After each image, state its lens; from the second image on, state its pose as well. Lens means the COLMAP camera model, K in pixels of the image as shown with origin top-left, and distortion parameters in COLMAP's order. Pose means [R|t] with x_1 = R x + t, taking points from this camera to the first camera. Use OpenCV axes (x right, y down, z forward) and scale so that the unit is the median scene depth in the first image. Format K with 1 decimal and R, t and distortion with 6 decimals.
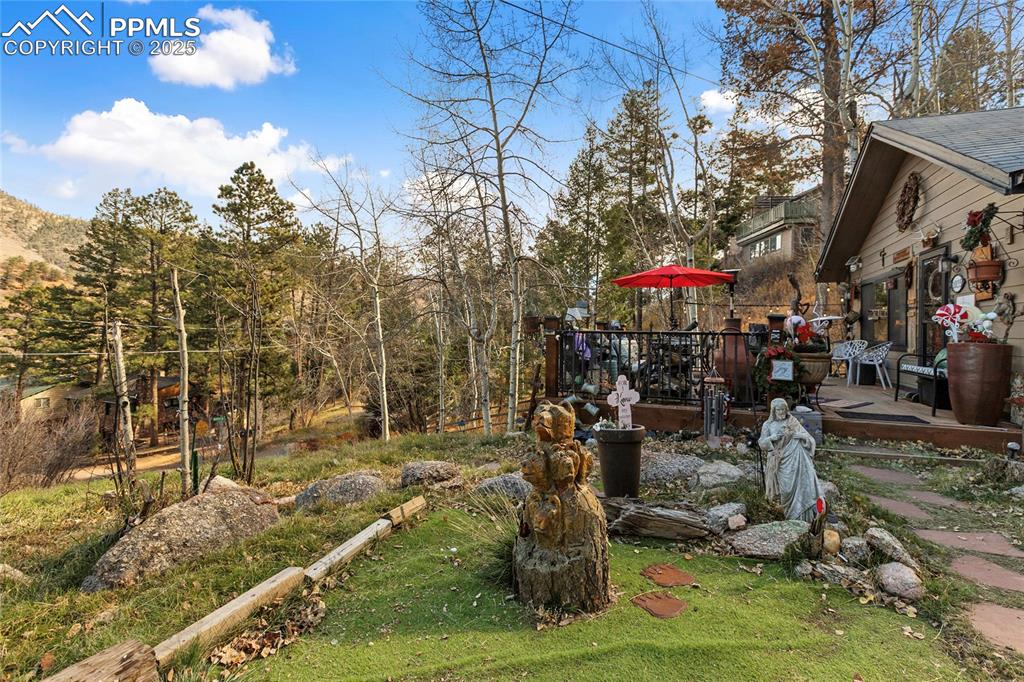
lens RADIAL K [[467.5, 0, 517.1], [0, 467.5, 330.6], [0, 0, 1]] dist [0.001885, 0.000438]
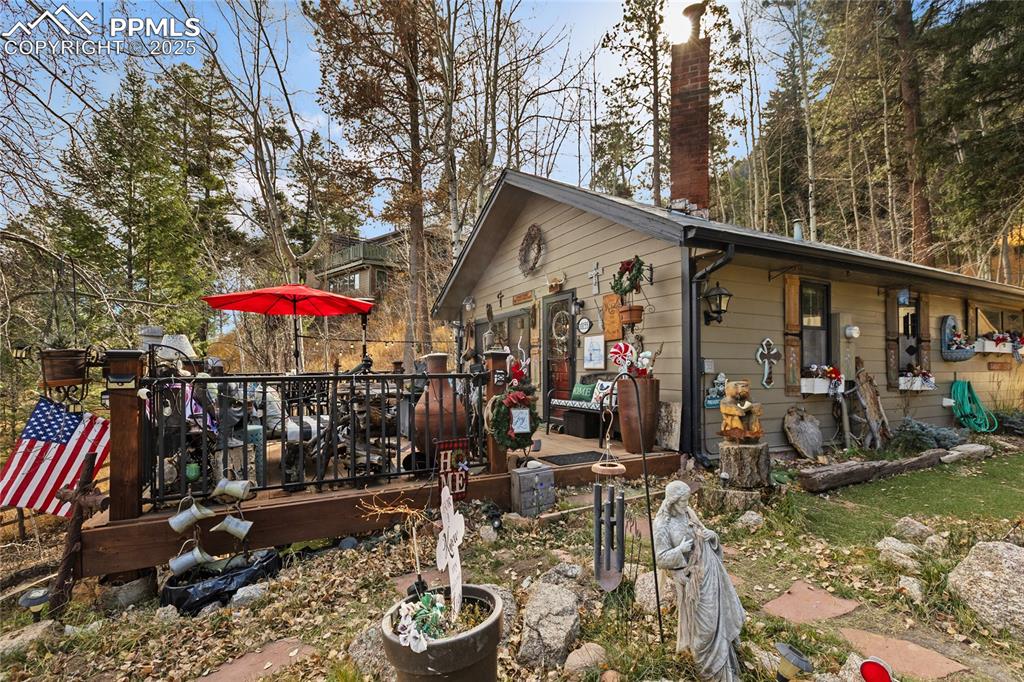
lens RADIAL K [[461.9, 0, 511.9], [0, 461.9, 363.0], [0, 0, 1]] dist [0.003111, 0.001047]
pose [[0.640427, -0.010489, 0.767947, -0.031622], [0.015102, 0.999885, 0.001063, -0.009877], [-0.767871, 0.010917, 0.640512, 0.324038]]
